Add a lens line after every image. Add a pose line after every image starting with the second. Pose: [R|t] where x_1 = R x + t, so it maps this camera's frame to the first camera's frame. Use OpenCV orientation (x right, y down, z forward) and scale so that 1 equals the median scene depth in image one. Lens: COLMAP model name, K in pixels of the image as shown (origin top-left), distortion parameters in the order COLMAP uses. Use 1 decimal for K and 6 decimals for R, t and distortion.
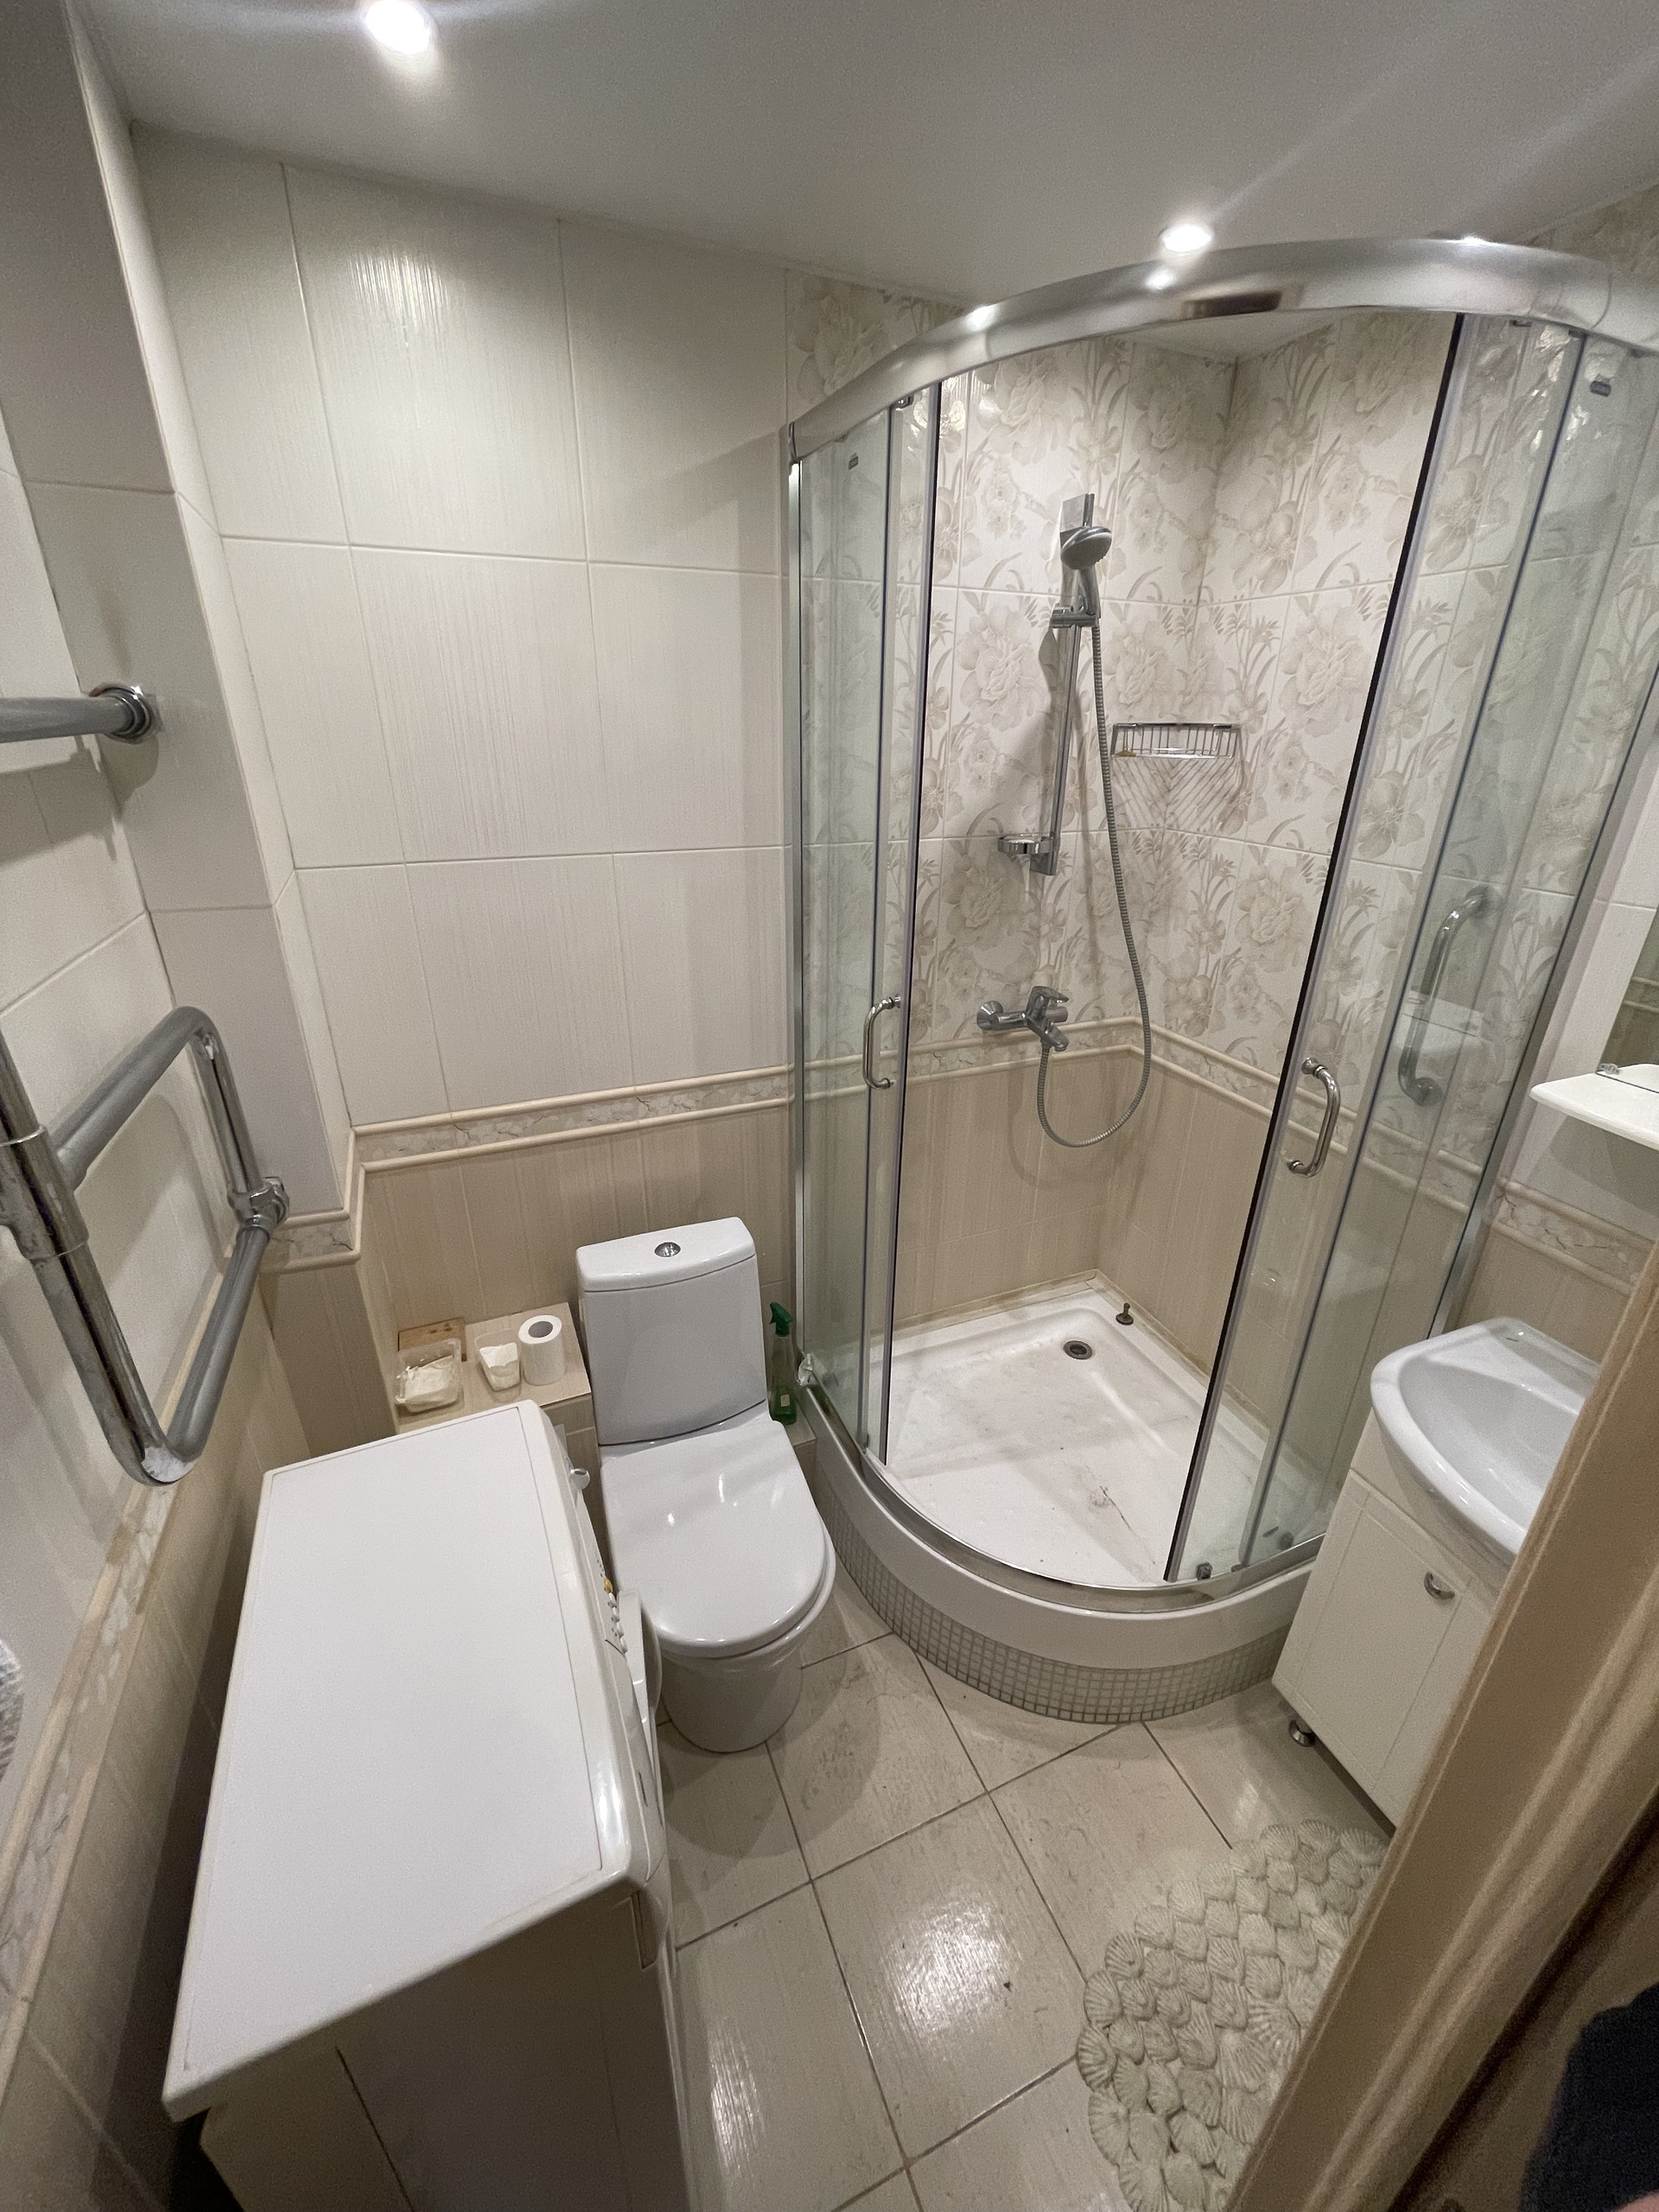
lens RADIAL K [[878.2, 0, 829.2], [0, 878.2, 1108.1], [0, 0, 1]] dist [0.000020, -0.000362]
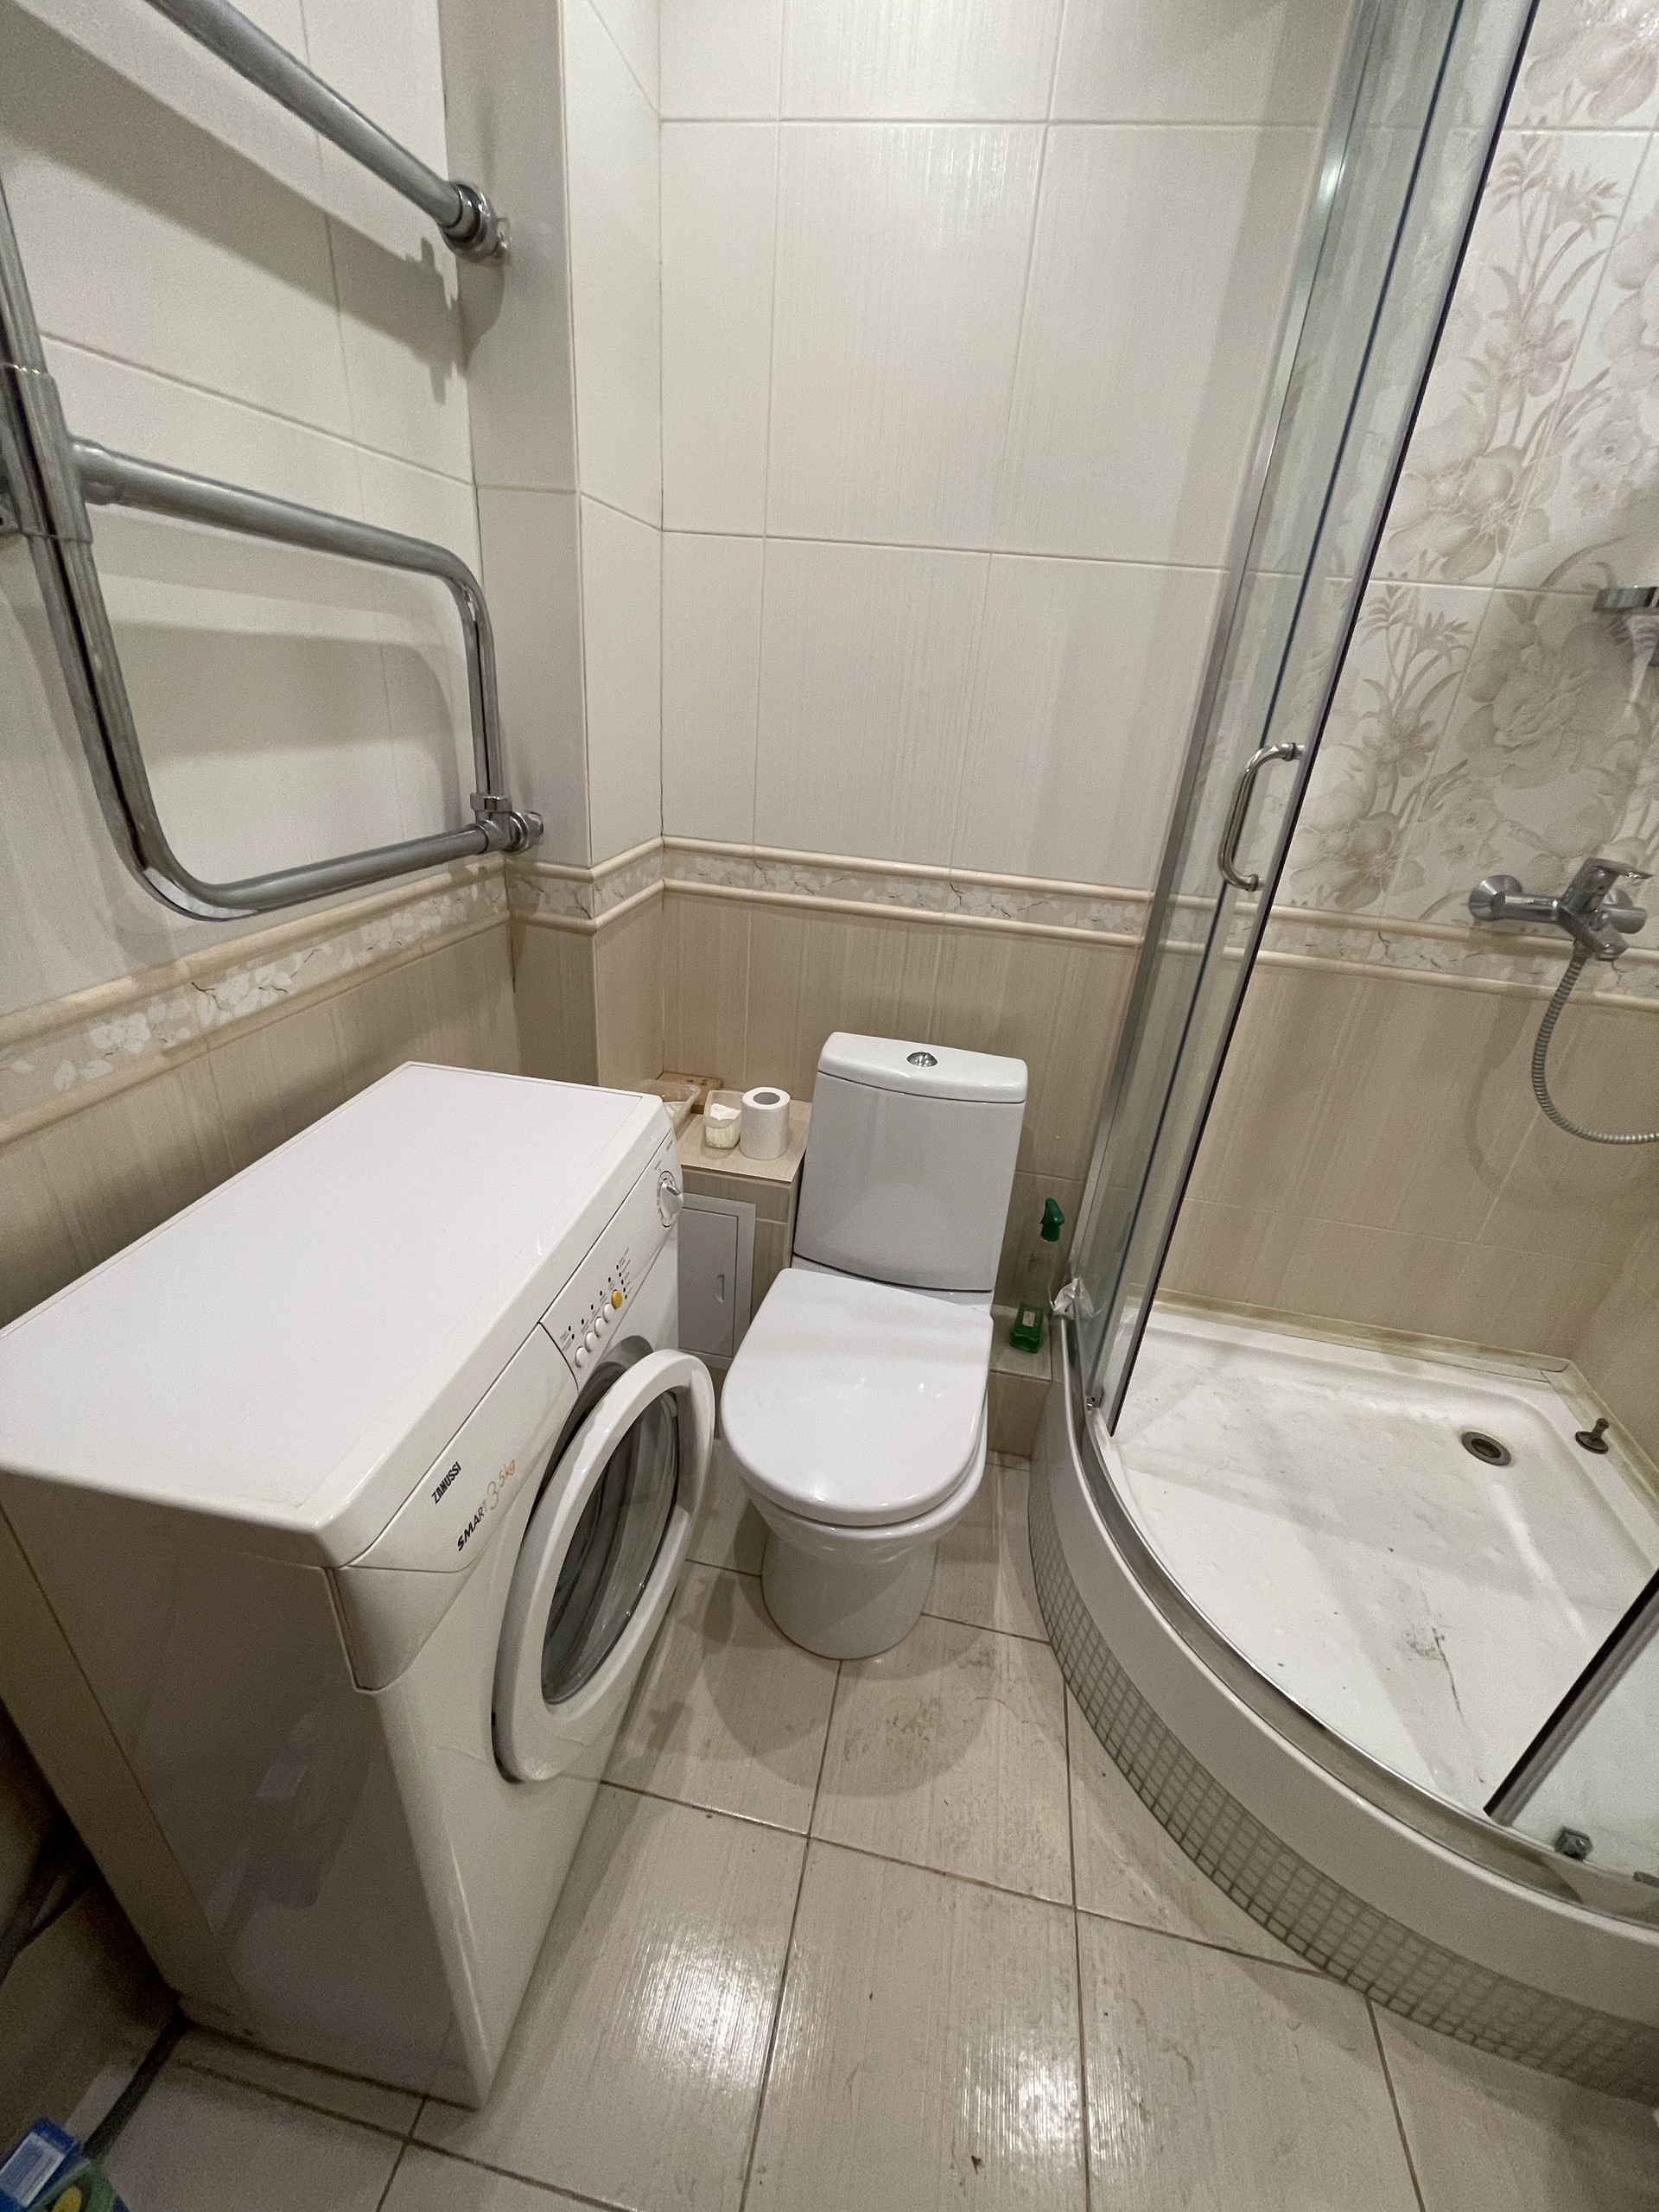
lens RADIAL K [[878.2, 0, 833.9], [0, 878.2, 1098.9], [0, 0, 1]] dist [0.000020, -0.000362]
pose [[0.832059, 0.292251, -0.471453, 0.136853], [-0.289606, 0.953786, 0.080126, 0.141743], [0.473082, 0.069866, 0.878244, 0.215081]]
